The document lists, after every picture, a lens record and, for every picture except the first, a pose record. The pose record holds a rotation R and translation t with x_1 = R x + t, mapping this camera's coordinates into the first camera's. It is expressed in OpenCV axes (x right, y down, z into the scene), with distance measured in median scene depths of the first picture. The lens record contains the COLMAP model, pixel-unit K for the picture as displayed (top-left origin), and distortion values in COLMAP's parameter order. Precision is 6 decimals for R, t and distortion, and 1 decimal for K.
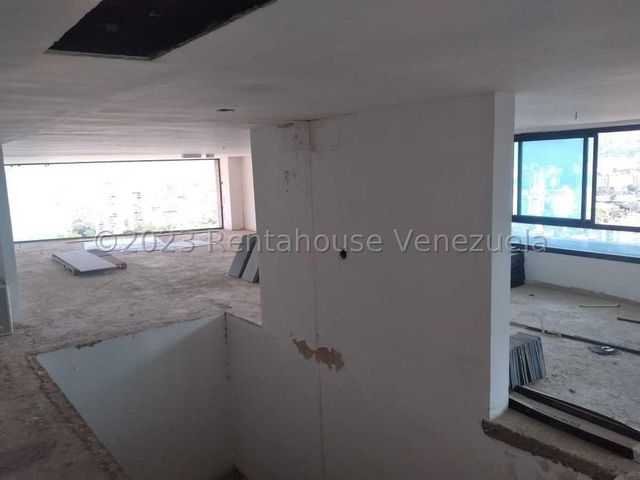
lens RADIAL K [[539.8, 0, 320.0], [0, 539.8, 240.0], [0, 0, 1]] dist [-0.000114, -0.003324]
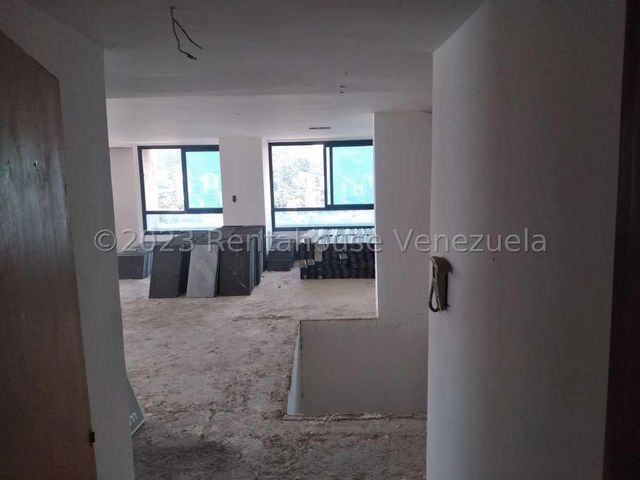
lens RADIAL K [[524.4, 0, 320.0], [0, 524.4, 240.0], [0, 0, 1]] dist [0.034257, -0.007413]
pose [[0.621760, -0.090558, 0.777954, -0.820295], [0.113411, 0.993234, 0.024978, -0.013392], [-0.774953, 0.072698, 0.627824, 0.440818]]
